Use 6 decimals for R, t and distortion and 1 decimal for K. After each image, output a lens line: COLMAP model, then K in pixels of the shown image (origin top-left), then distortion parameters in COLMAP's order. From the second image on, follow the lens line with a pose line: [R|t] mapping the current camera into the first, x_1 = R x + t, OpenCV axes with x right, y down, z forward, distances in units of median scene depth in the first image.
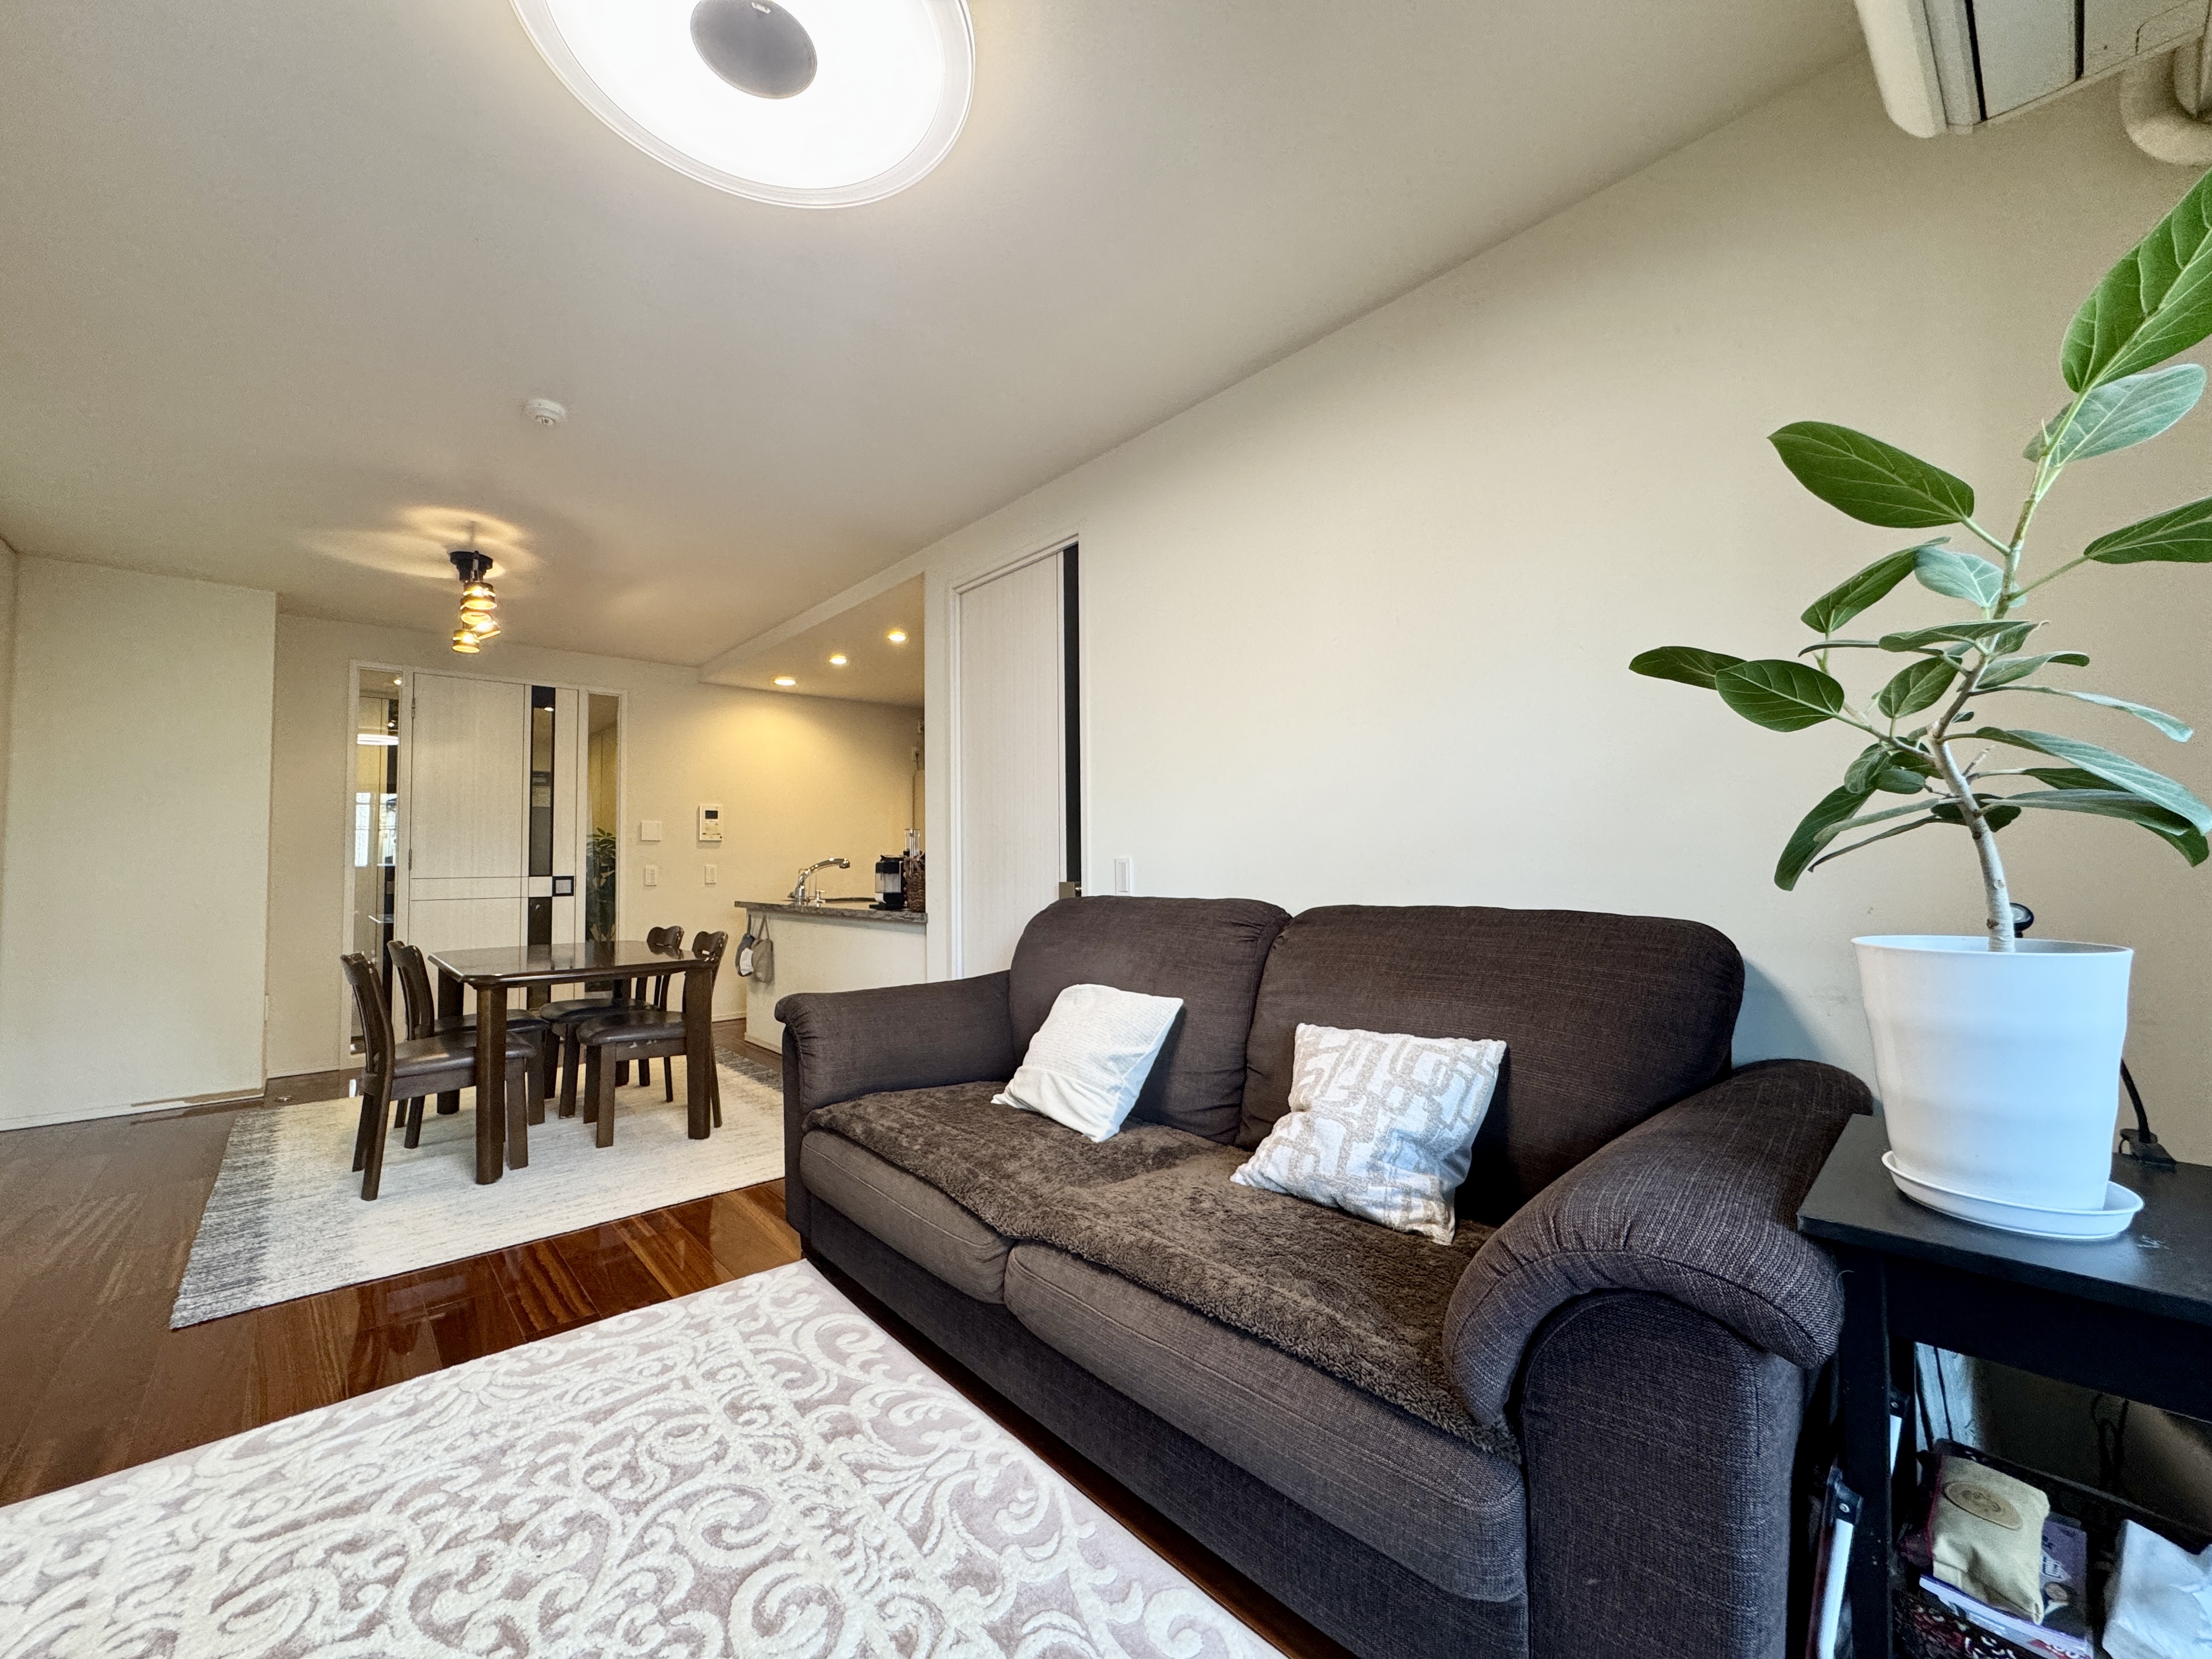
lens RADIAL K [[879.1, 0, 1102.6], [0, 879.1, 824.0], [0, 0, 1]] dist [-0.001707, 0.000293]
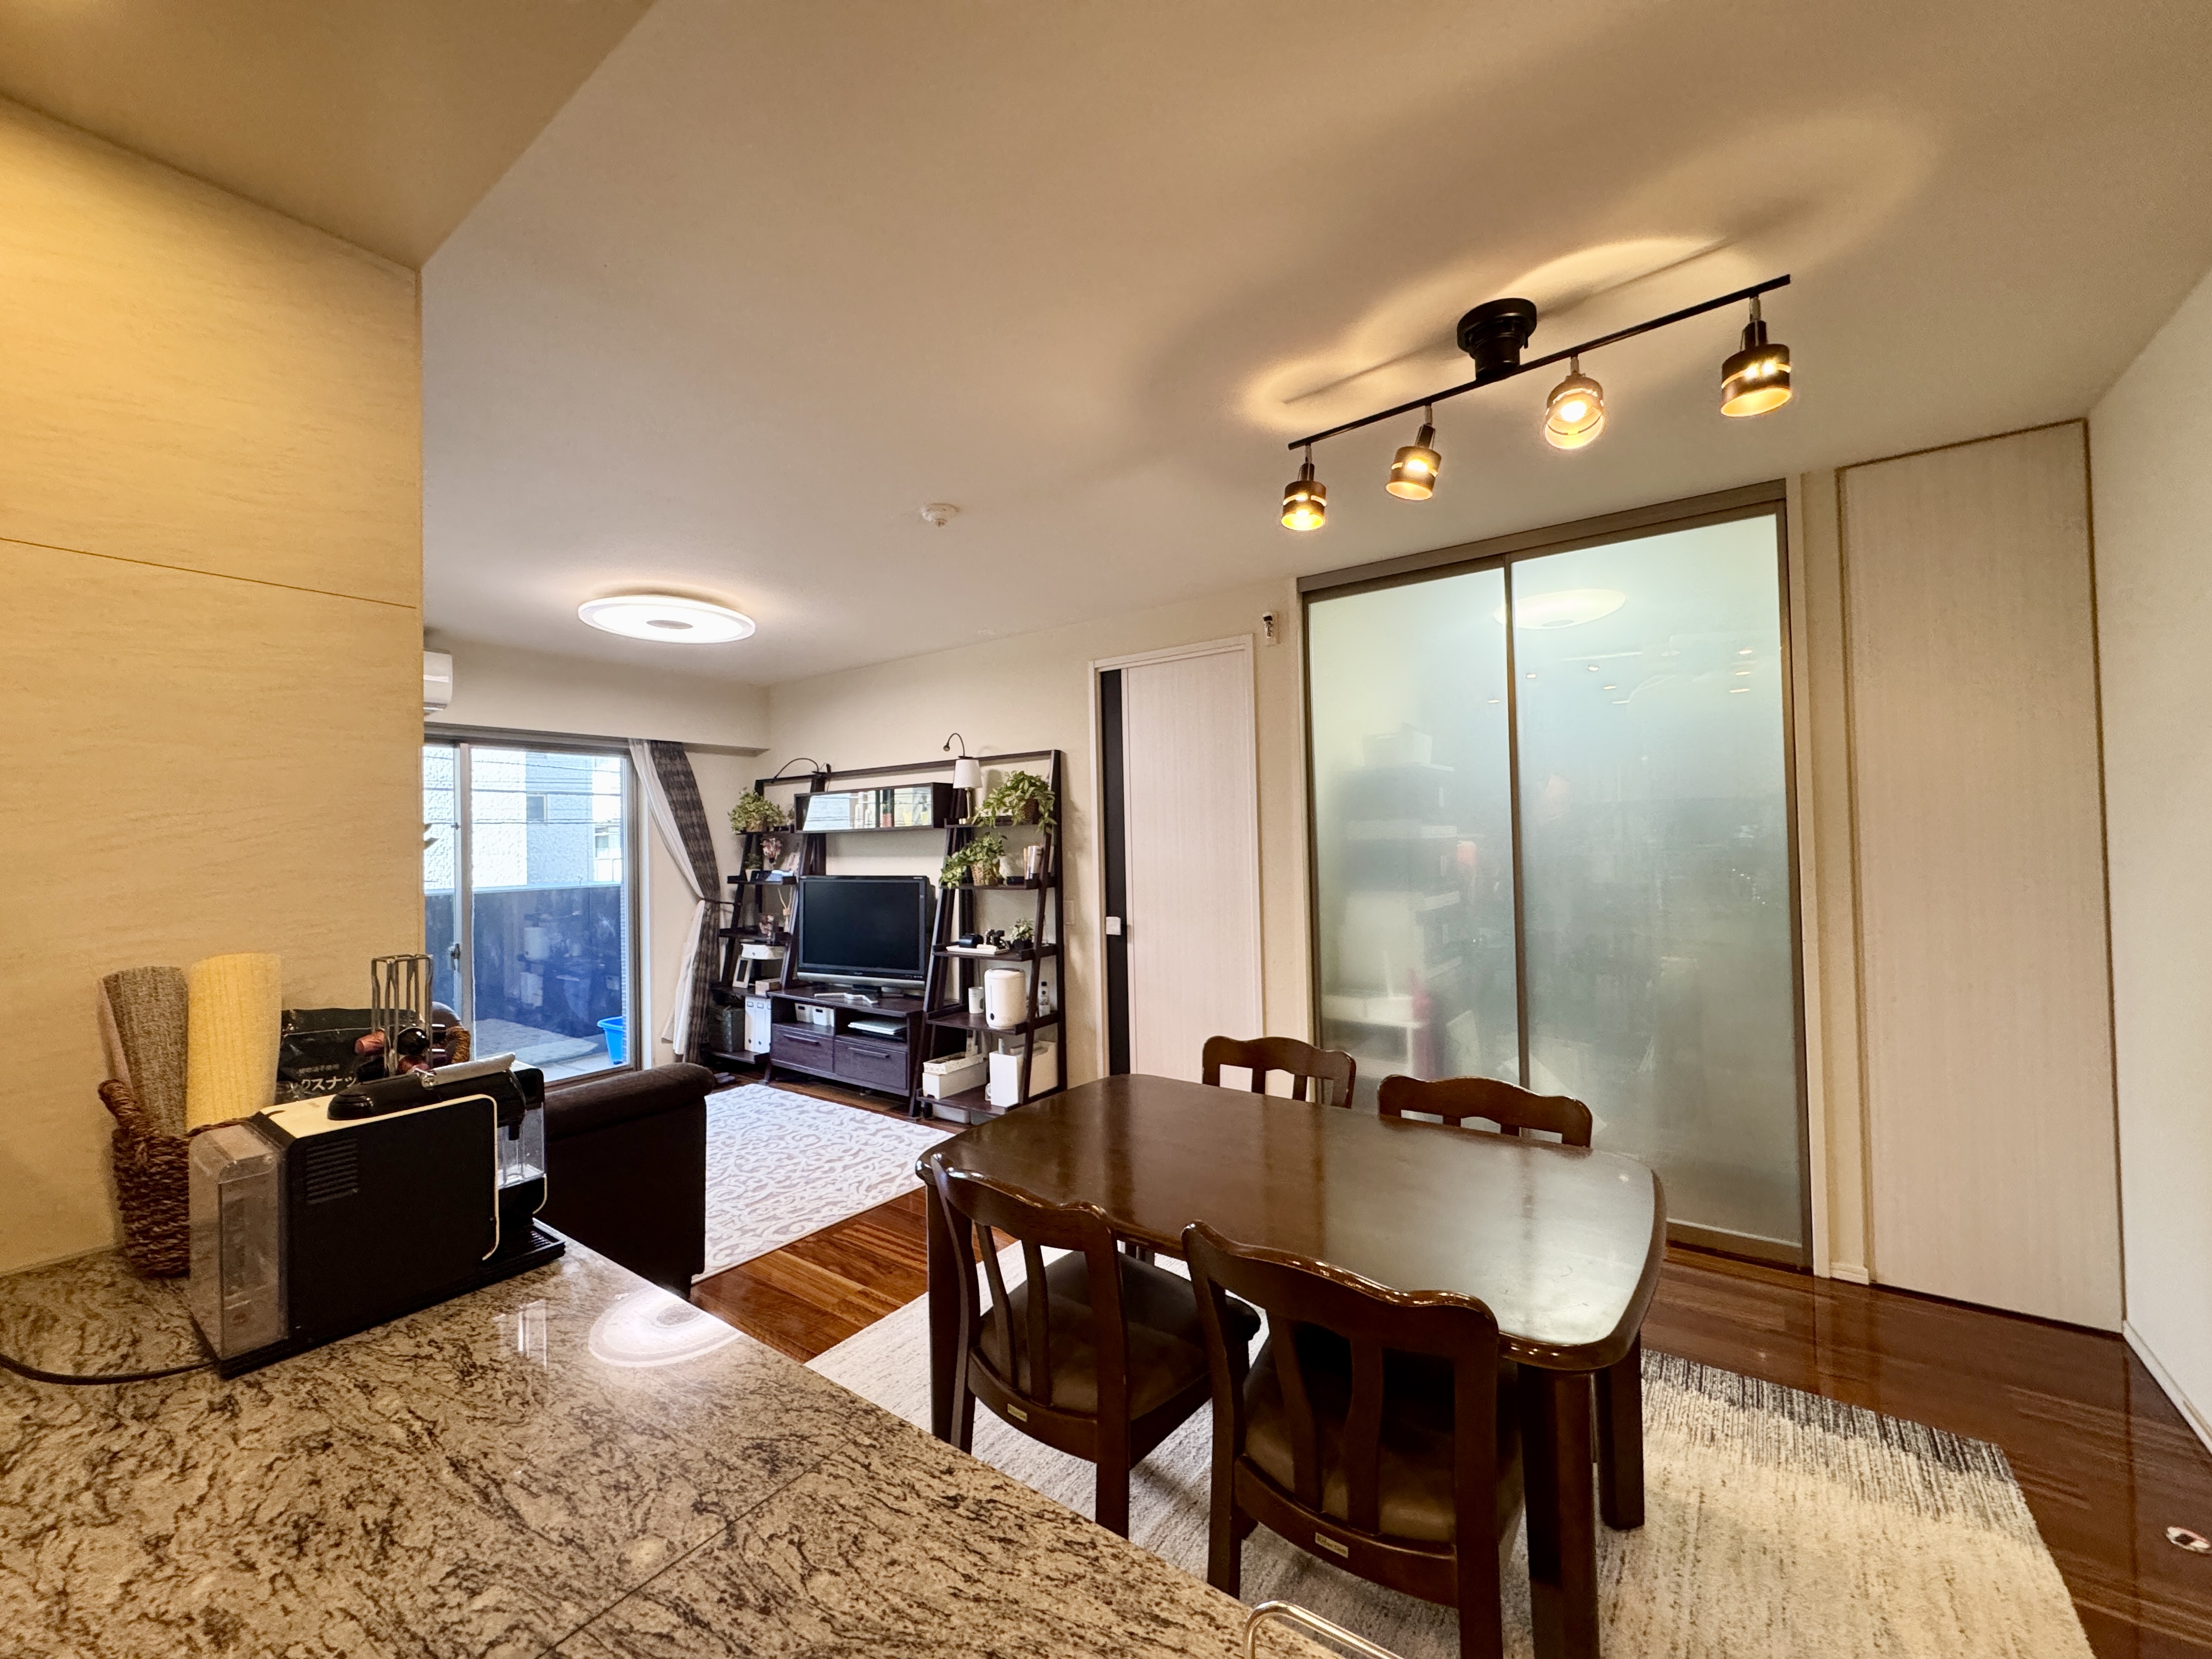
lens RADIAL K [[879.1, 0, 1102.6], [0, 879.1, 824.0], [0, 0, 1]] dist [-0.001707, 0.000293]
pose [[-0.977573, 0.027885, -0.208742, -0.984248], [0.040894, 0.997463, -0.058268, -0.030510], [0.206588, -0.065497, -0.976233, 3.433345]]
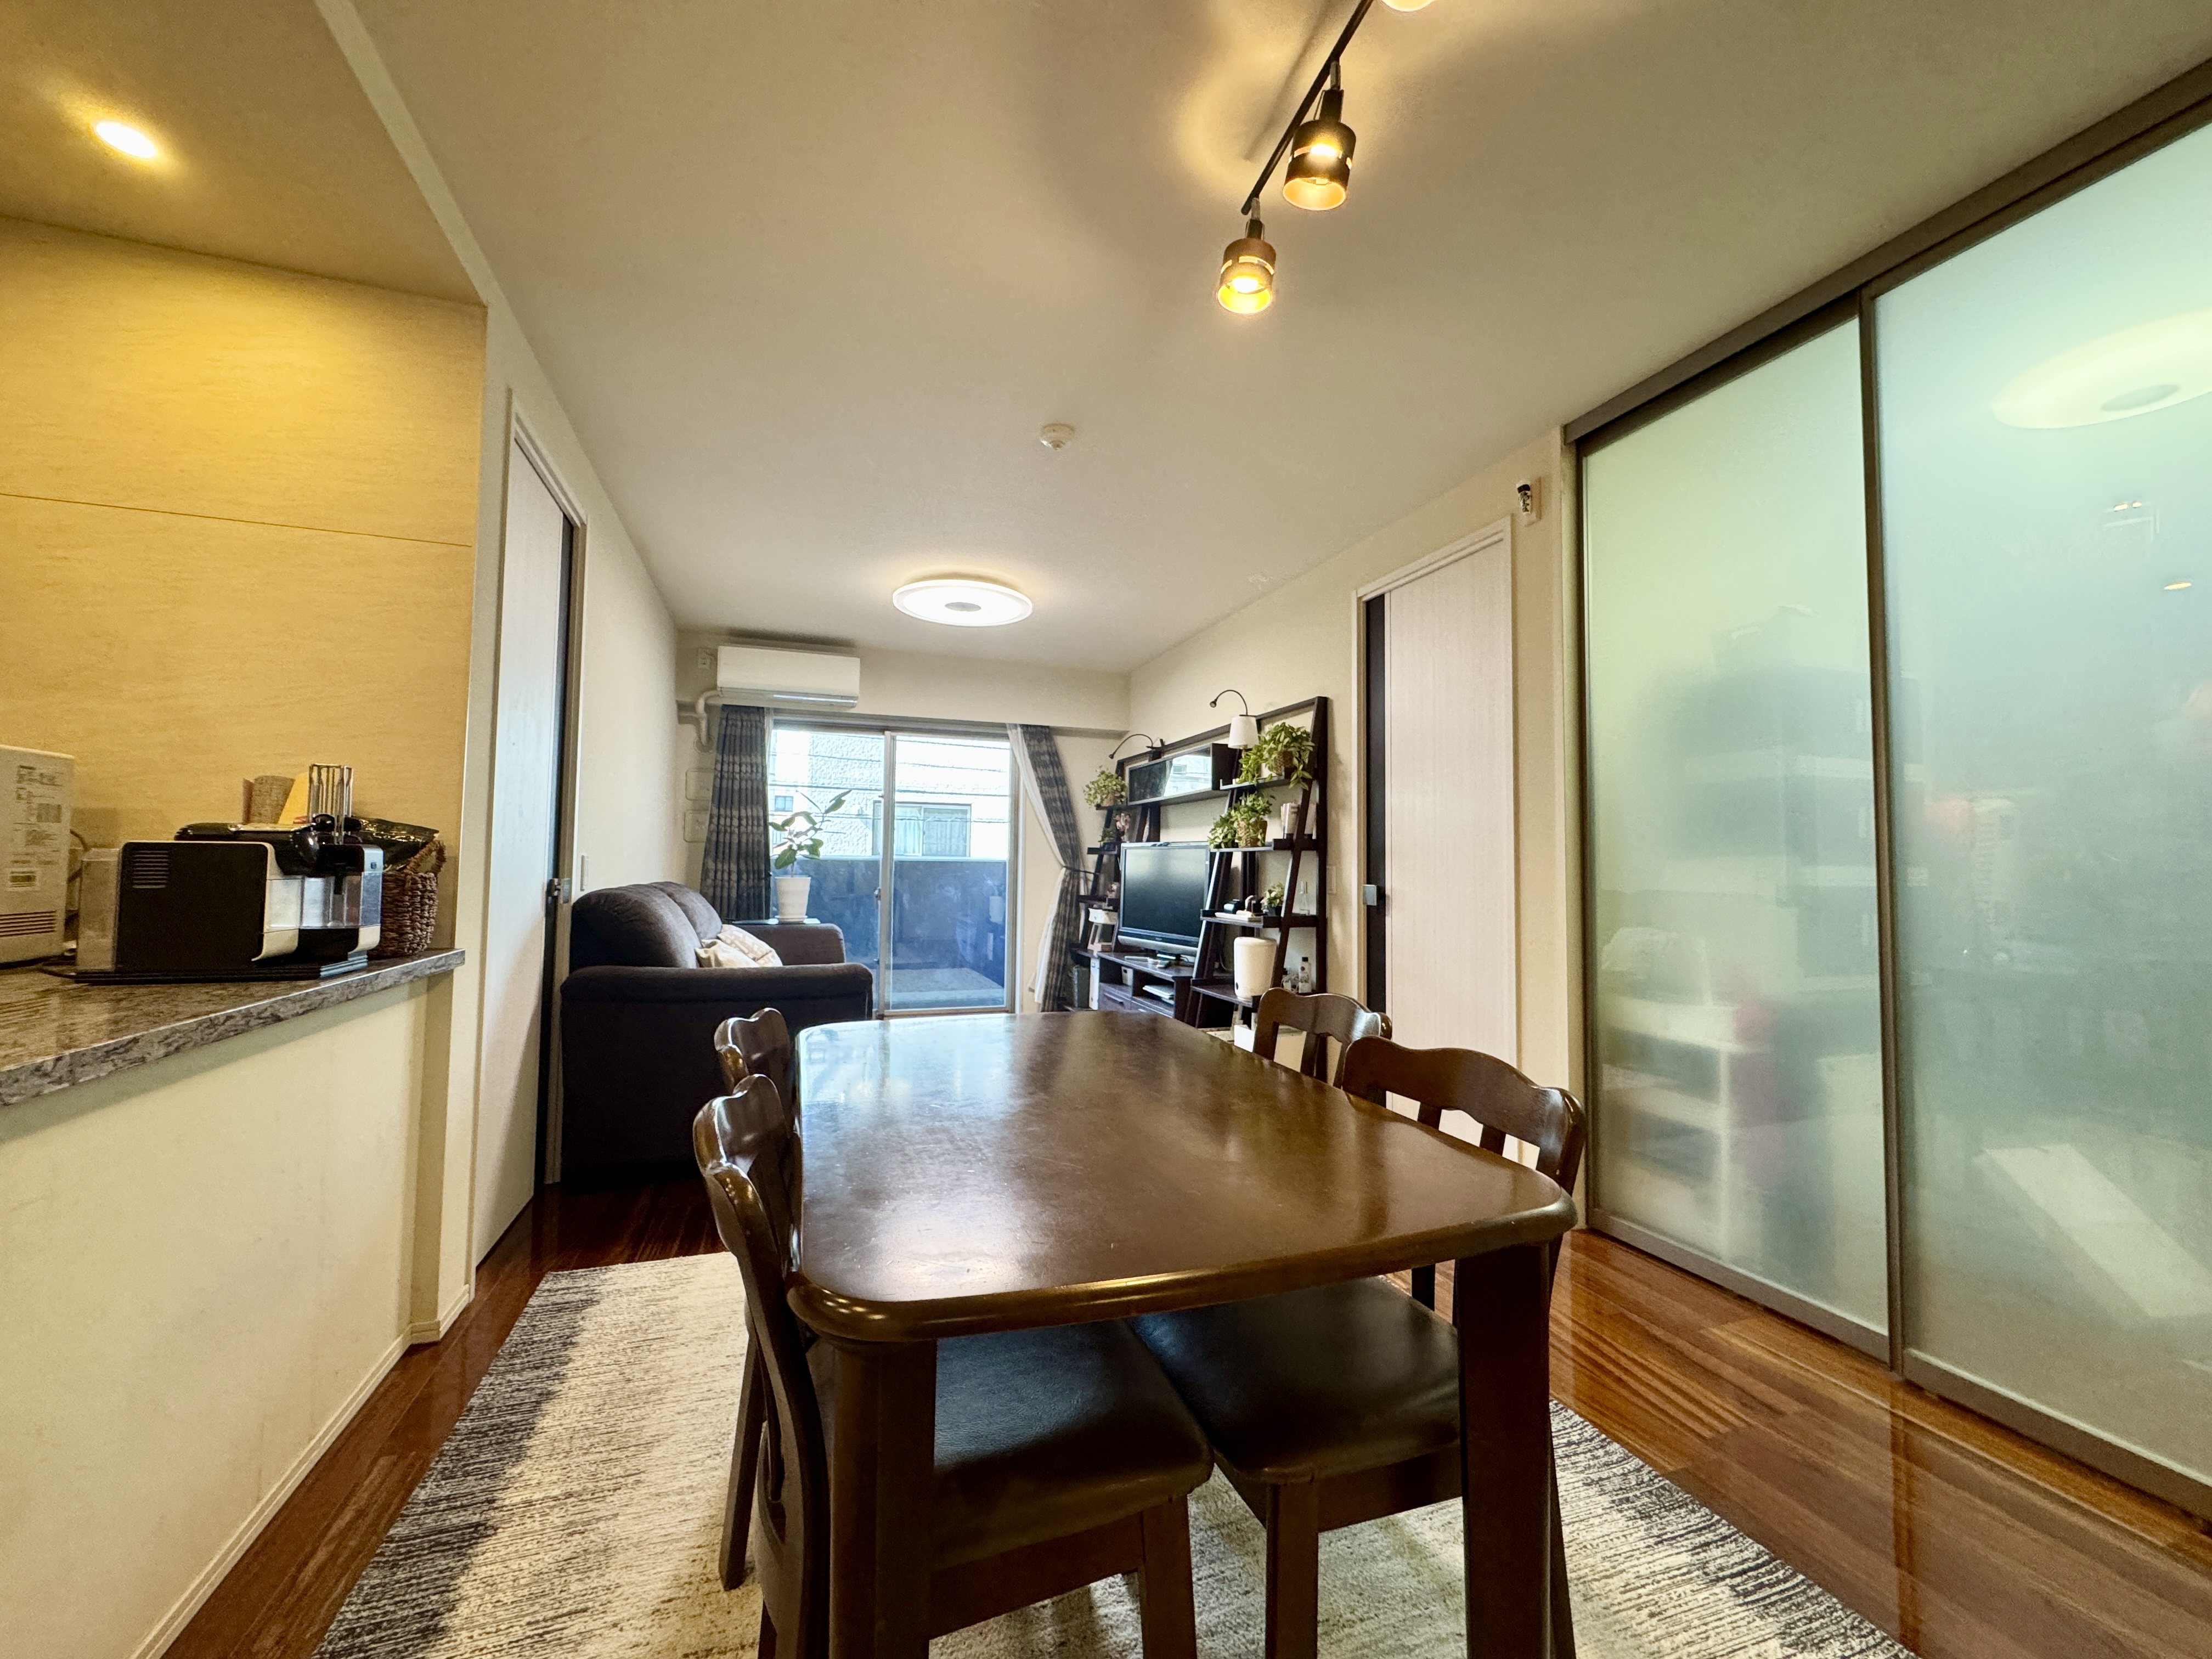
lens RADIAL K [[879.1, 0, 1102.6], [0, 879.1, 824.0], [0, 0, 1]] dist [-0.001707, 0.000293]
pose [[-0.921434, 0.017774, 0.388129, -1.811028], [-0.018979, 0.995701, -0.090655, 0.159456], [-0.388072, -0.090899, -0.917136, 3.178894]]
